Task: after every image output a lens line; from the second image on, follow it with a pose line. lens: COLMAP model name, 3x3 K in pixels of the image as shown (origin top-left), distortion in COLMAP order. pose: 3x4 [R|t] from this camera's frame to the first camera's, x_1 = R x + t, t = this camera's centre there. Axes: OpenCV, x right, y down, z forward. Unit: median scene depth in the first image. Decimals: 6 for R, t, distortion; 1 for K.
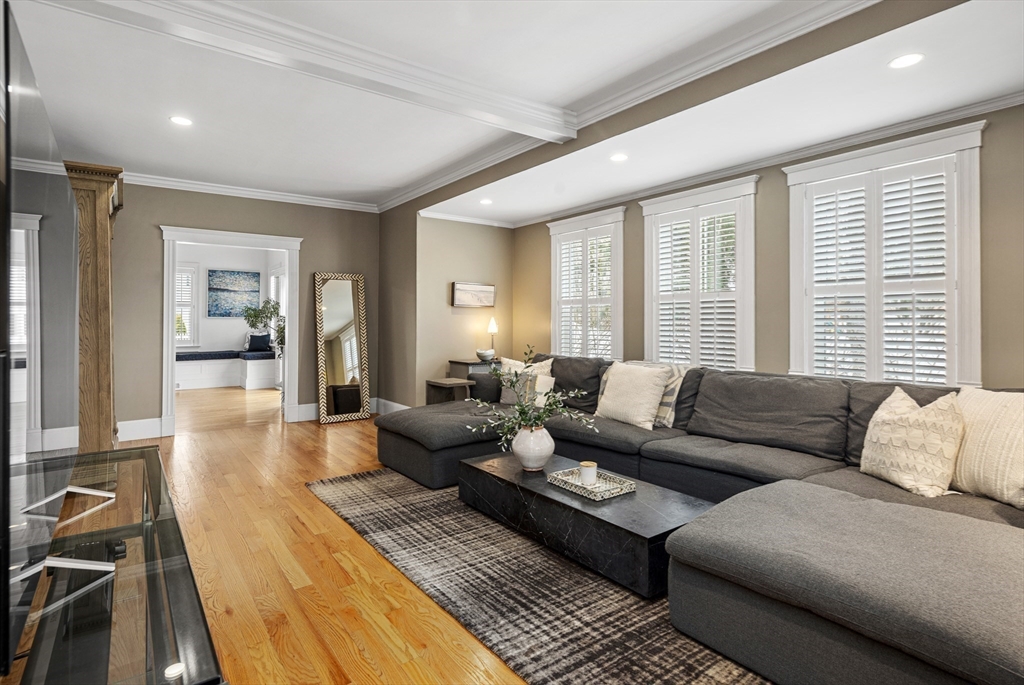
lens RADIAL K [[508.4, 0, 508.6], [0, 508.4, 332.1], [0, 0, 1]] dist [0.000985, 0.000142]
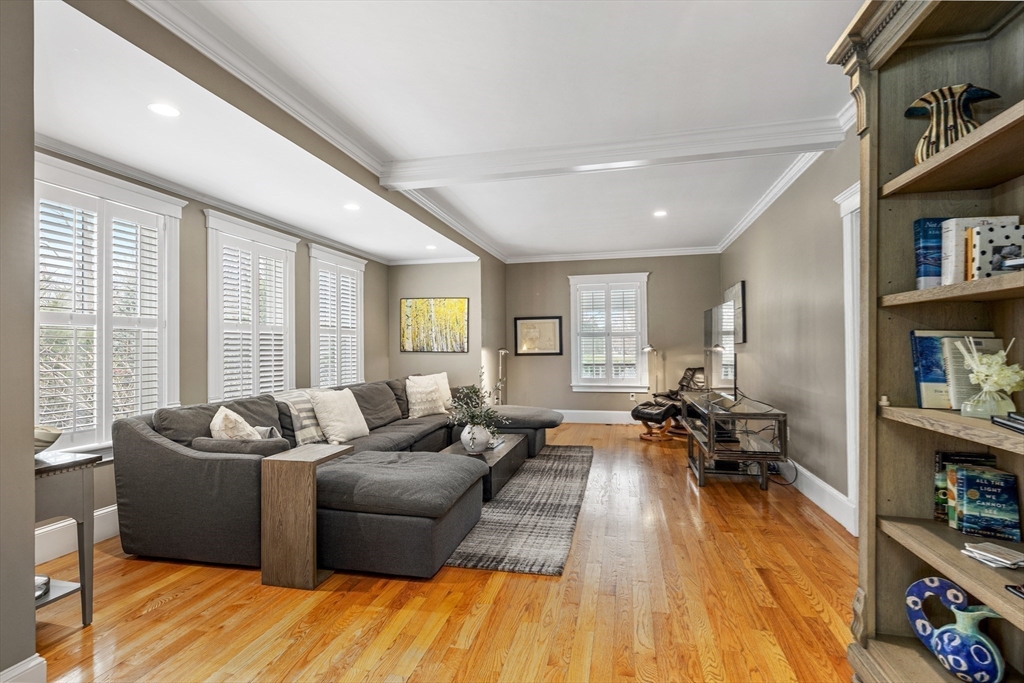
lens RADIAL K [[508.4, 0, 509.6], [0, 508.4, 345.1], [0, 0, 1]] dist [0.000985, 0.000142]
pose [[-0.654325, 0.004235, 0.756201, -1.060715], [0.009708, 0.999949, 0.002801, -0.040120], [-0.756151, 0.009174, -0.654333, 1.791247]]
